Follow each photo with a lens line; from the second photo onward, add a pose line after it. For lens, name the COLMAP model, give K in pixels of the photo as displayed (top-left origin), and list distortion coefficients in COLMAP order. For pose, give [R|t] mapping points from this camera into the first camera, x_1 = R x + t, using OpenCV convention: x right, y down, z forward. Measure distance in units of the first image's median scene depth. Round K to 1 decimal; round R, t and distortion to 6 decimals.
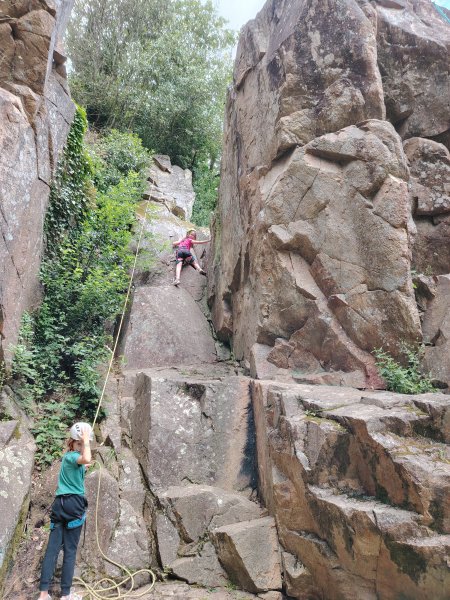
lens RADIAL K [[417.0, 0, 226.3], [0, 417.0, 297.1], [0, 0, 1]] dist [0.013997, -0.012386]
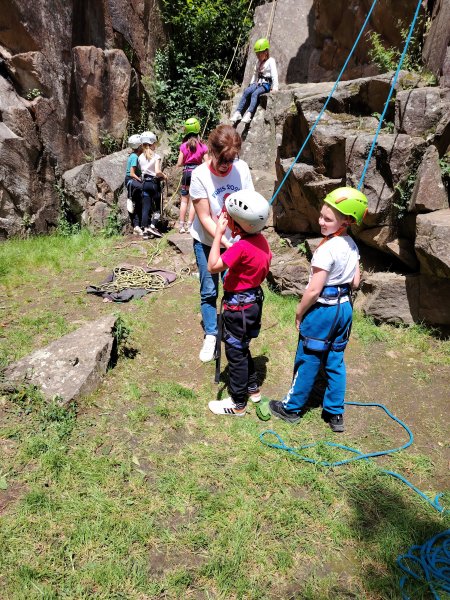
lens RADIAL K [[417.0, 0, 222.5], [0, 417.0, 299.6], [0, 0, 1]] dist [0.013997, -0.012386]
pose [[0.837506, 0.138499, -0.528584, 0.583803], [0.182439, 0.840962, 0.509411, 0.067661], [0.515072, -0.523069, 0.679043, -0.218728]]
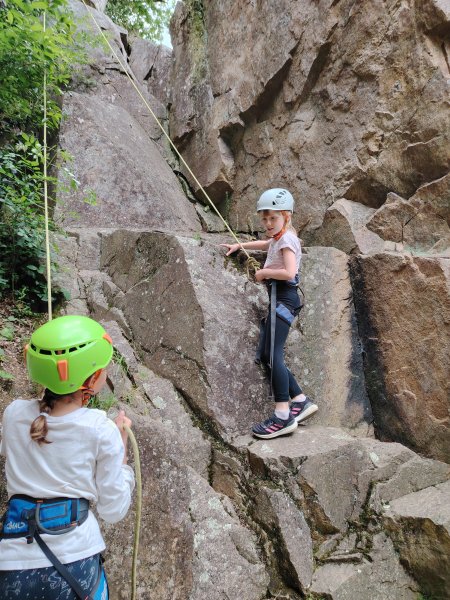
lens RADIAL K [[417.0, 0, 227.4], [0, 417.0, 302.5], [0, 0, 1]] dist [0.013997, -0.012386]
pose [[0.920786, 0.049036, 0.386973, -0.344004], [-0.141697, 0.966344, 0.214710, 0.164542], [-0.363421, -0.252535, 0.896745, 0.515253]]
